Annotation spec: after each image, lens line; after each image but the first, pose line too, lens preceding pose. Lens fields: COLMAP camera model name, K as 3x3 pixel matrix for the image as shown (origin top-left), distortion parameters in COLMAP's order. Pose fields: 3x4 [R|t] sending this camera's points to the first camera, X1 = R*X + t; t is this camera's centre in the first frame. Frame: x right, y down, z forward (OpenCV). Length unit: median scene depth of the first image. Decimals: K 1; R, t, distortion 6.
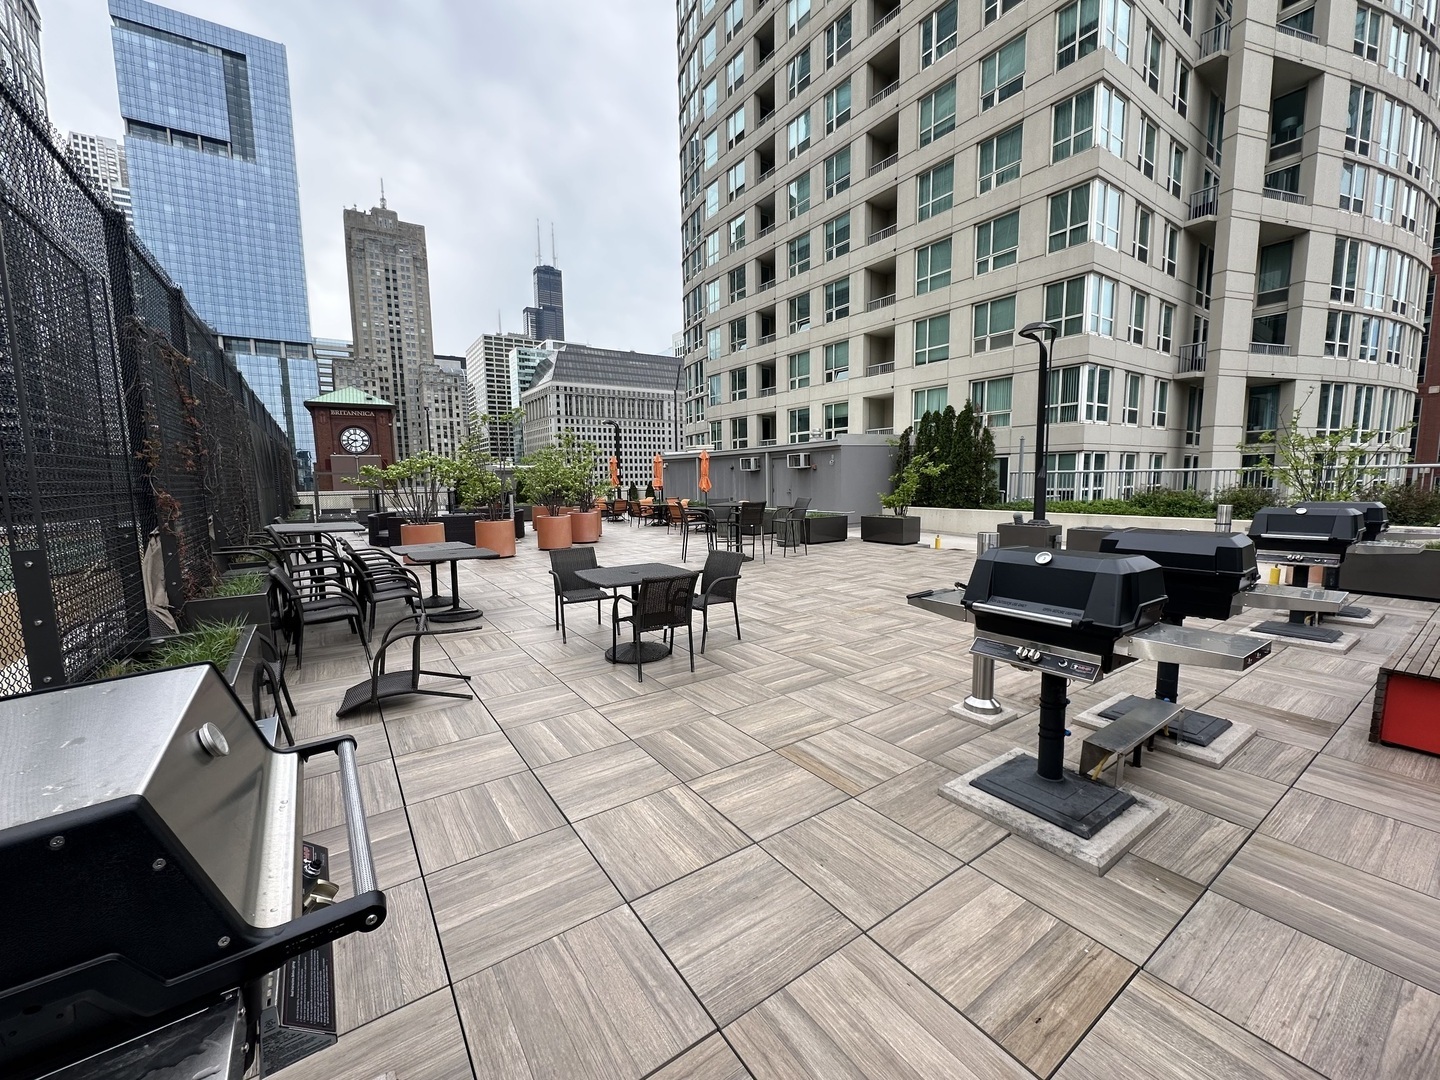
lens RADIAL K [[570.1, 0, 721.9], [0, 570.1, 544.1], [0, 0, 1]] dist [-0.007910, 0.000960]
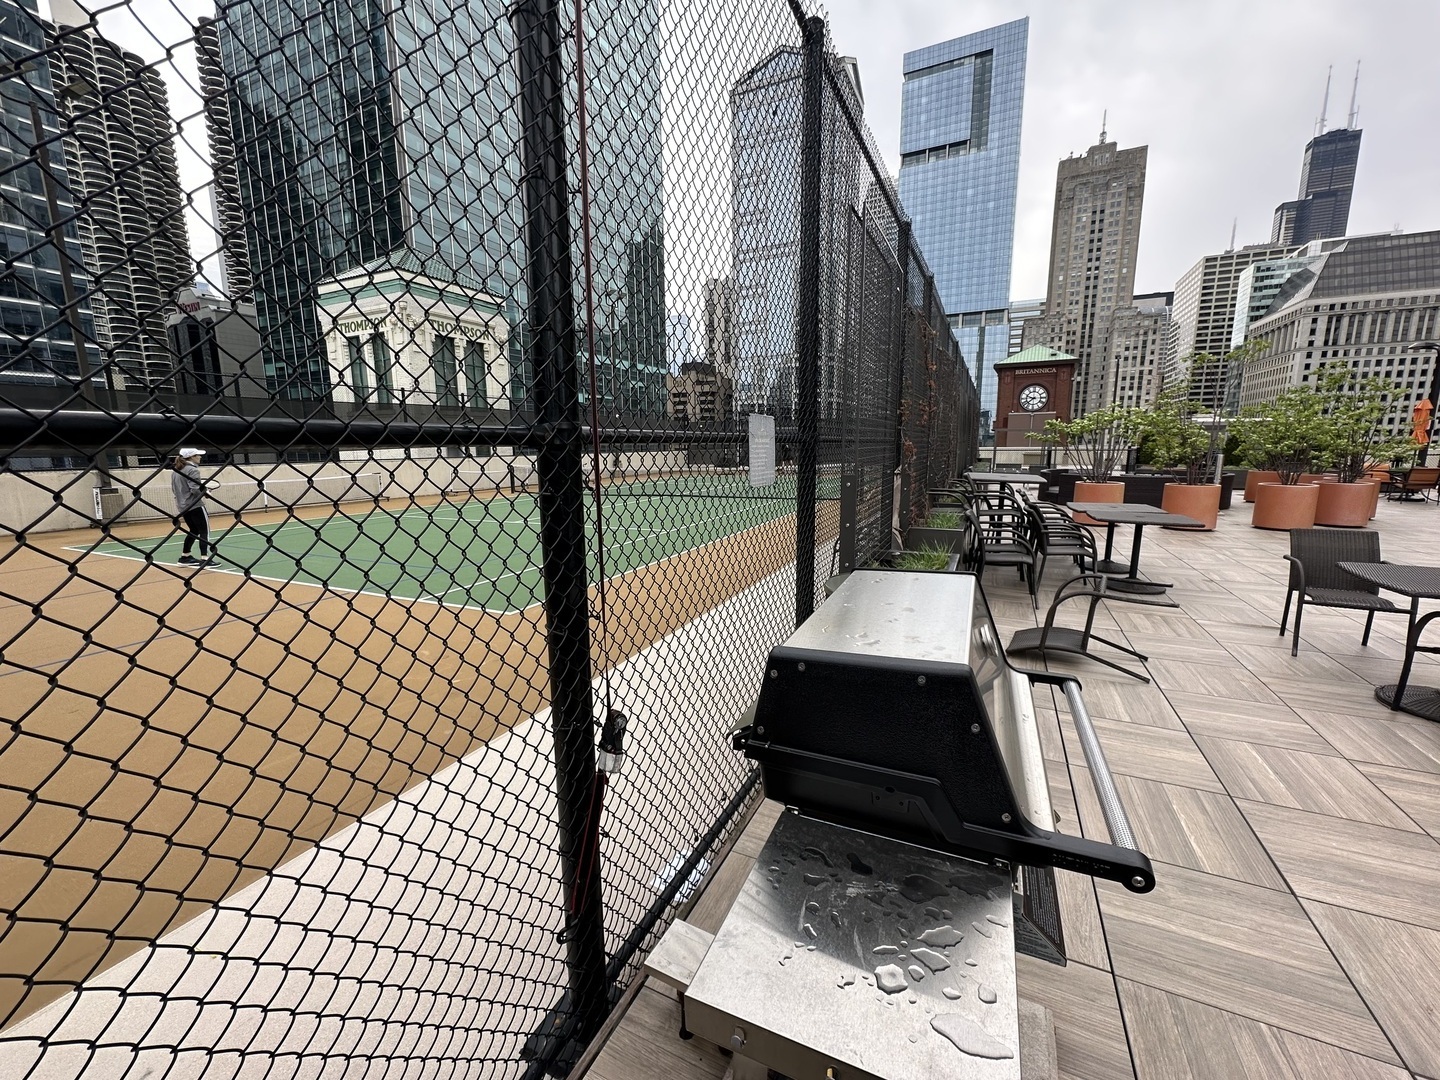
lens RADIAL K [[570.1, 0, 717.8], [0, 570.1, 545.0], [0, 0, 1]] dist [-0.007910, 0.000960]
pose [[0.490414, 0.162557, -0.856195, -0.011346], [-0.098351, 0.986497, 0.130962, 0.003154], [0.865922, 0.019982, 0.499779, -0.002731]]
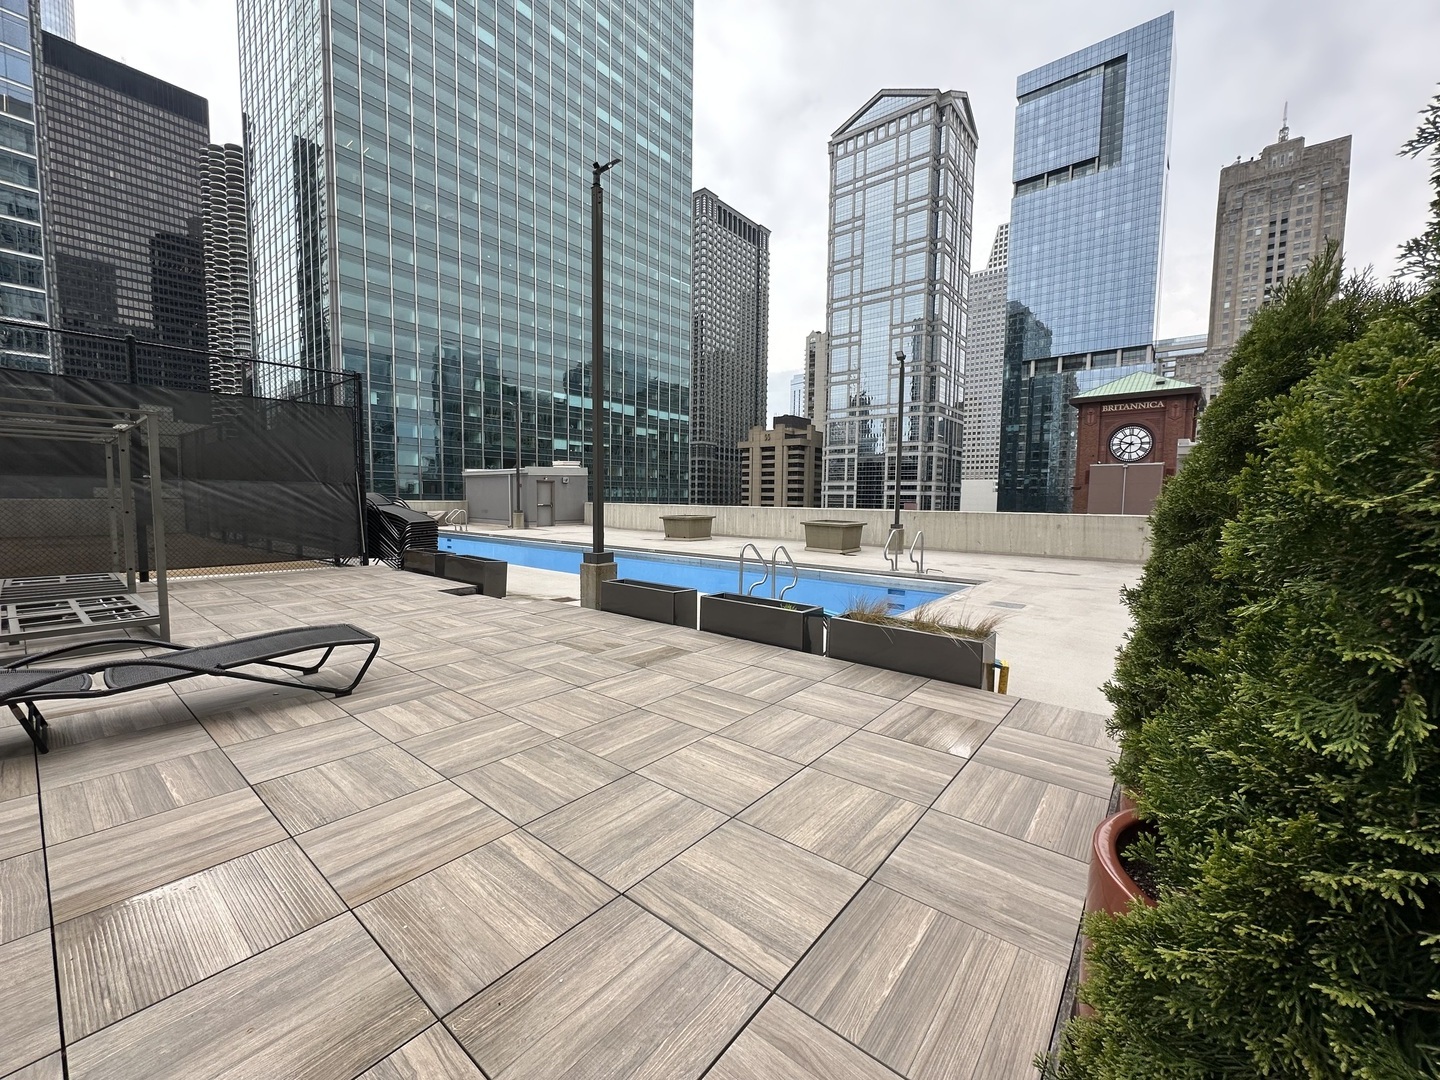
lens RADIAL K [[570.1, 0, 718.1], [0, 570.1, 544.9], [0, 0, 1]] dist [-0.007910, 0.000960]
pose [[0.273646, 0.094049, -0.957221, -0.308241], [-0.127109, 0.990015, 0.060934, -0.118271], [0.953395, 0.104997, 0.282868, 1.149642]]
